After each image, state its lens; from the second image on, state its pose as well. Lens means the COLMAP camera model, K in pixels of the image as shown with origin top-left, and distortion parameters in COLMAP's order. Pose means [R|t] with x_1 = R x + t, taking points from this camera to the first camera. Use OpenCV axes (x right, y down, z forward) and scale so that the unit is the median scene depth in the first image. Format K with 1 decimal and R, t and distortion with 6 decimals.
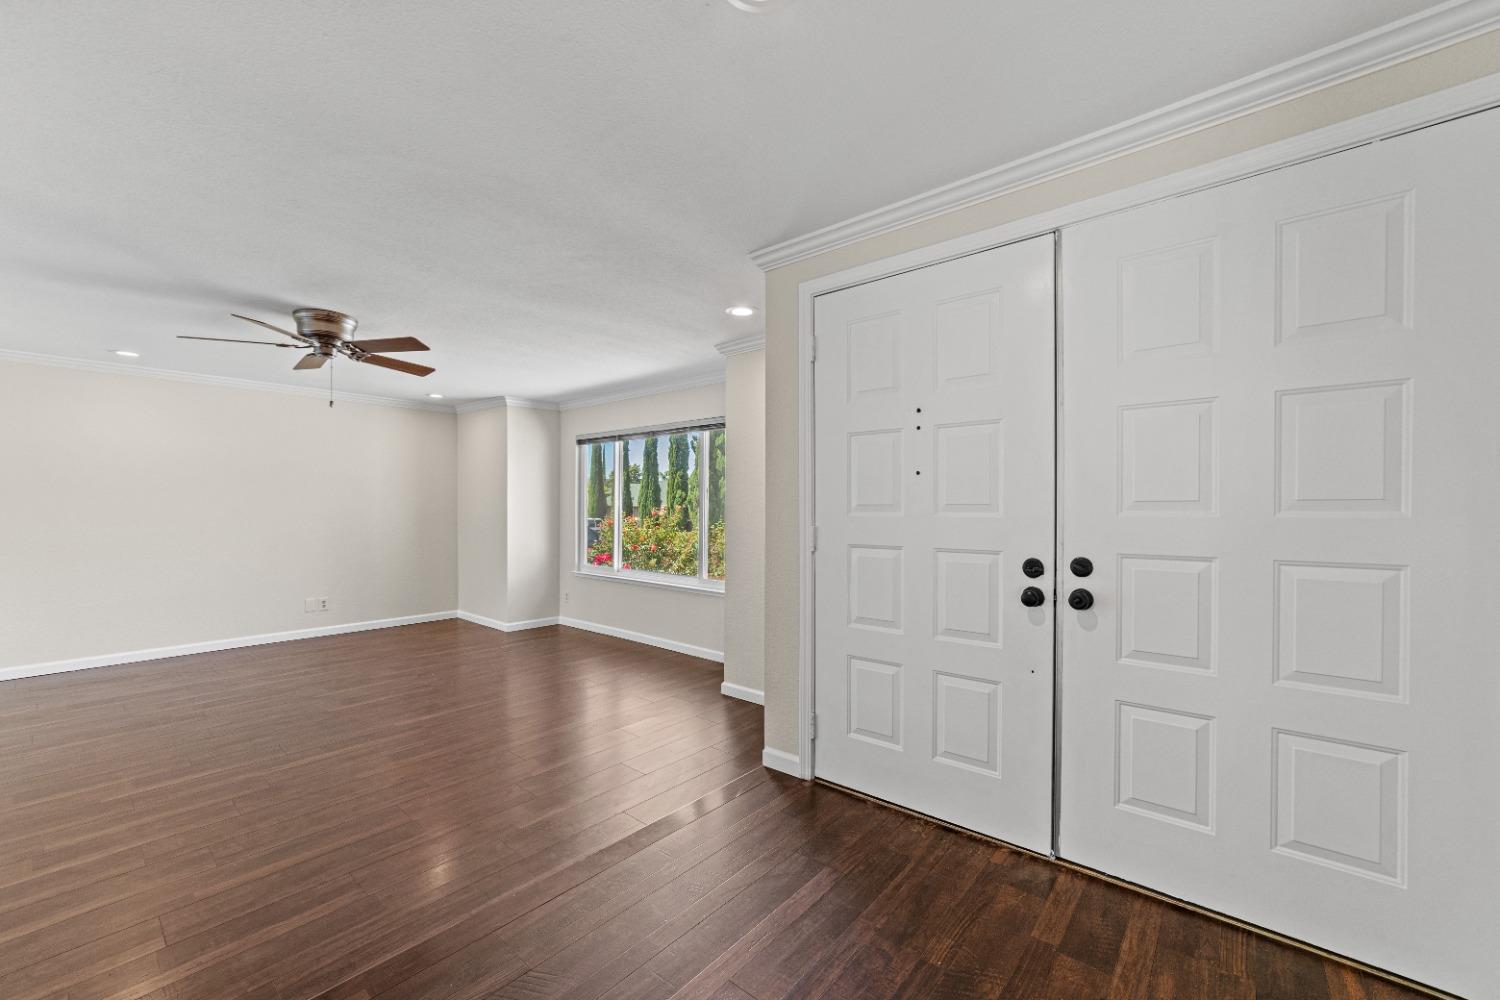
lens RADIAL K [[587.6, 0, 733.8], [0, 587.6, 517.0], [0, 0, 1]] dist [-0.007285, 0.002268]
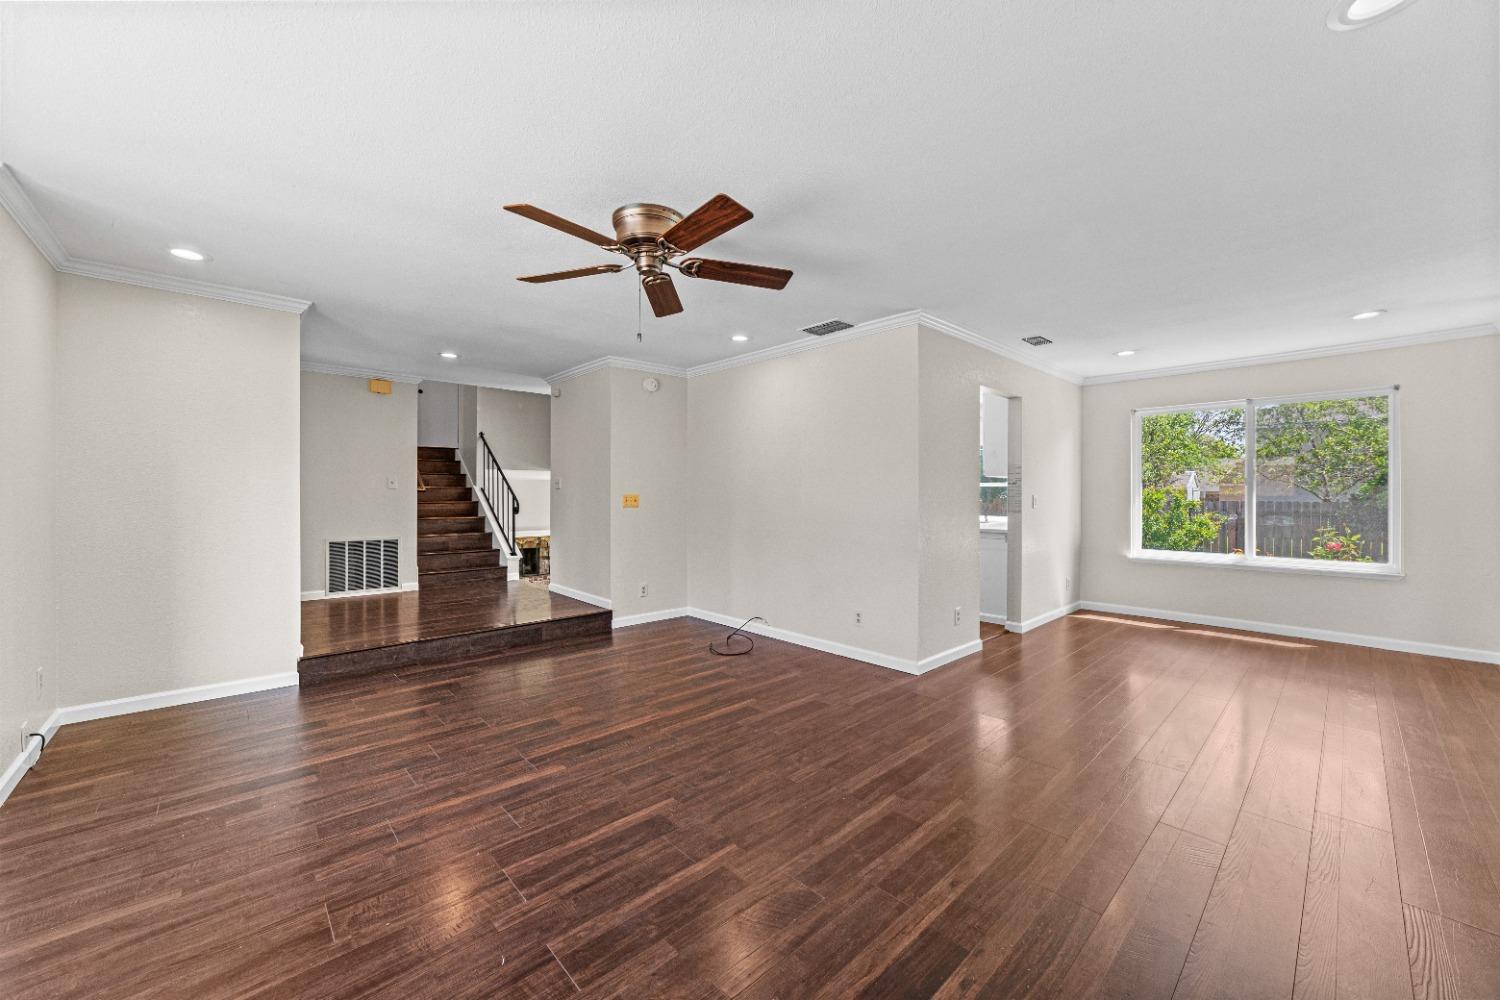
lens RADIAL K [[574.7, 0, 741.6], [0, 574.7, 496.6], [0, 0, 1]] dist [-0.017369, 0.002652]
pose [[-0.992605, -0.007096, 0.121179, -0.539432], [-0.004614, 0.999774, 0.020753, -0.000953], [-0.121299, 0.020040, -0.992414, 1.024249]]
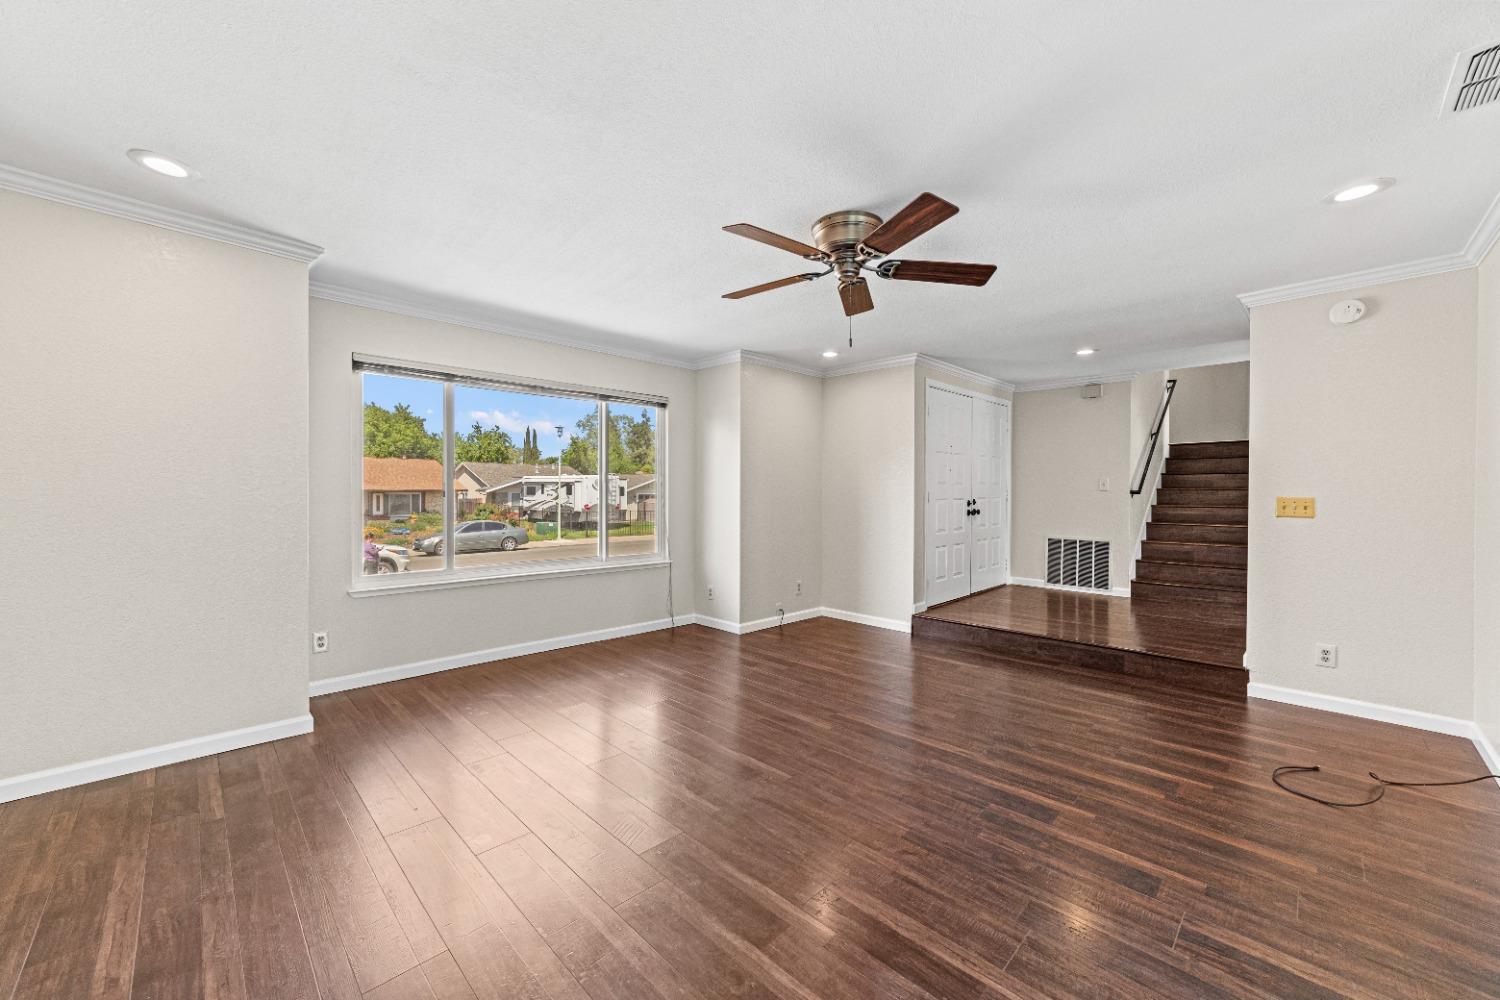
lens RADIAL K [[574.7, 0, 745.5], [0, 574.7, 495.2], [0, 0, 1]] dist [-0.017369, 0.002652]
pose [[0.078630, -0.007558, 0.996875, -0.869150], [0.011470, 0.999912, 0.006677, 0.002843], [-0.996838, 0.010909, 0.078709, 0.642162]]
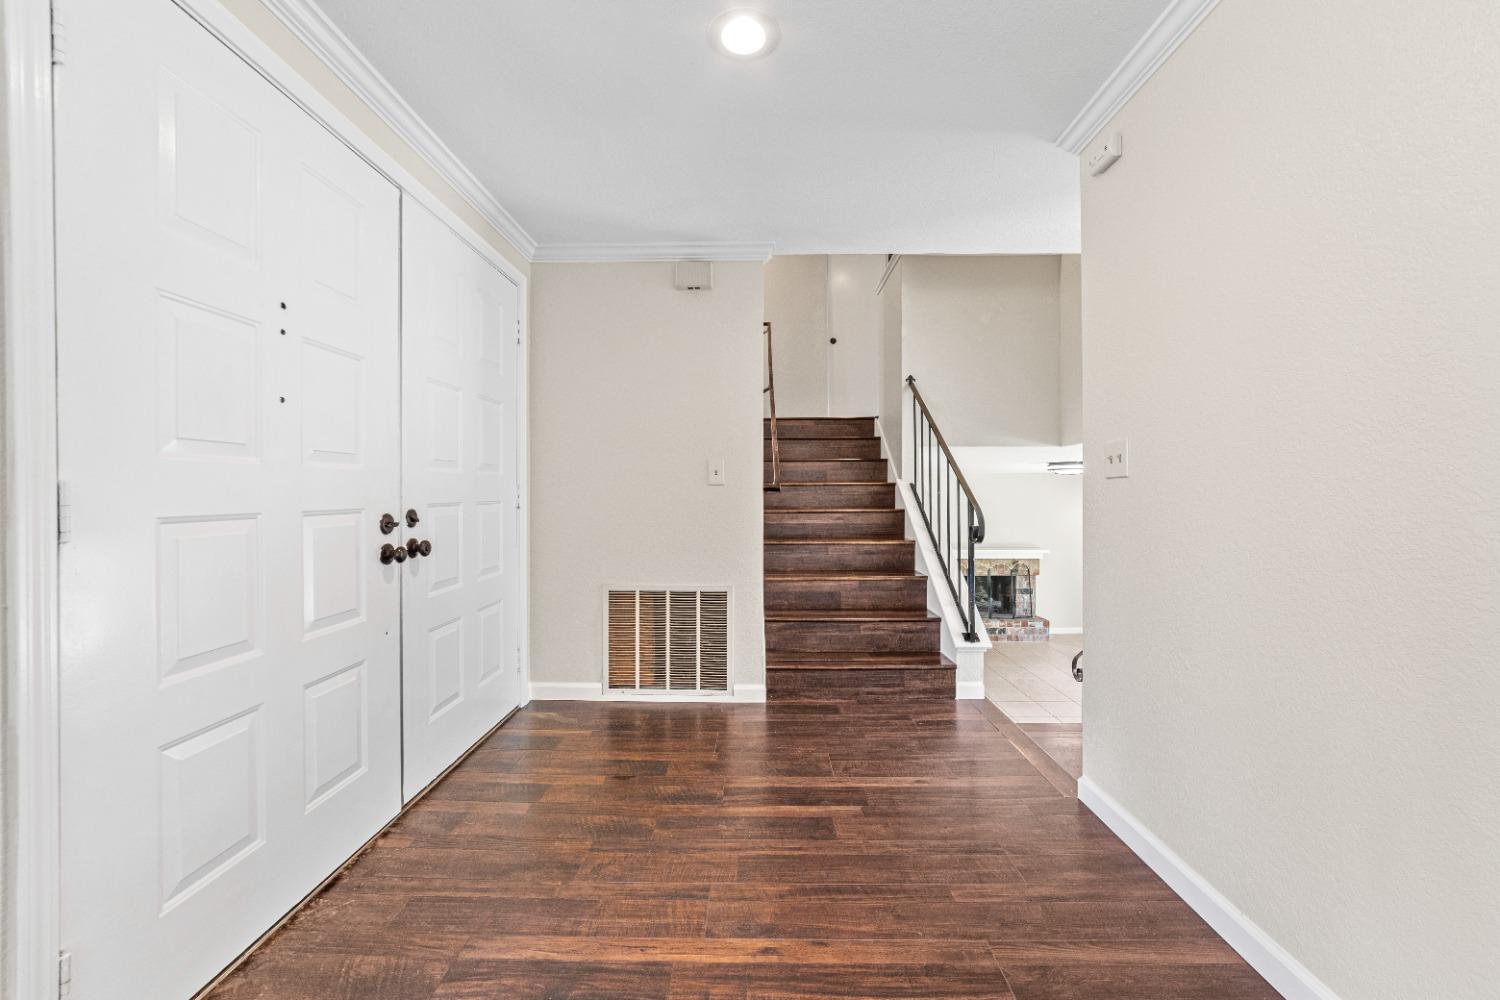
lens RADIAL K [[587.6, 0, 747.3], [0, 587.6, 493.0], [0, 0, 1]] dist [-0.007285, 0.002268]
pose [[-0.639754, -0.001727, 0.768578, -0.196864], [0.011105, 0.999872, 0.011490, 0.010714], [-0.768499, 0.015885, -0.639653, 0.382412]]
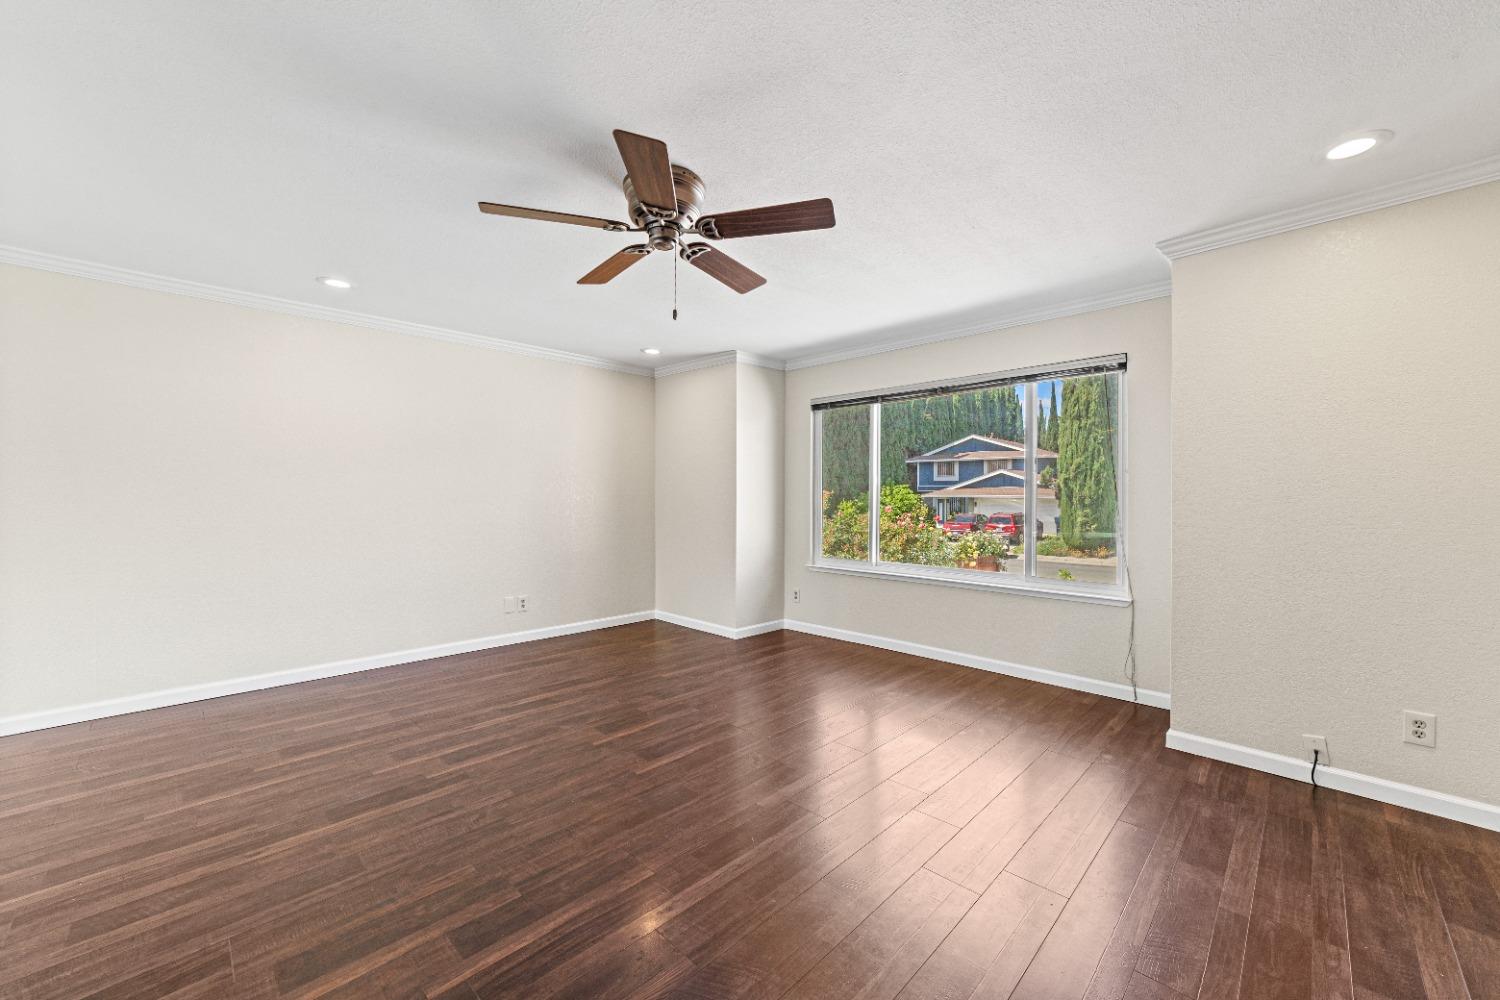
lens RADIAL K [[574.7, 0, 748.3], [0, 574.7, 494.3], [0, 0, 1]] dist [-0.017369, 0.002652]
pose [[0.997835, -0.003537, -0.065665, -0.333877], [0.001986, 0.999718, -0.023670, 0.014598], [0.065730, 0.023488, 0.997561, 0.215715]]
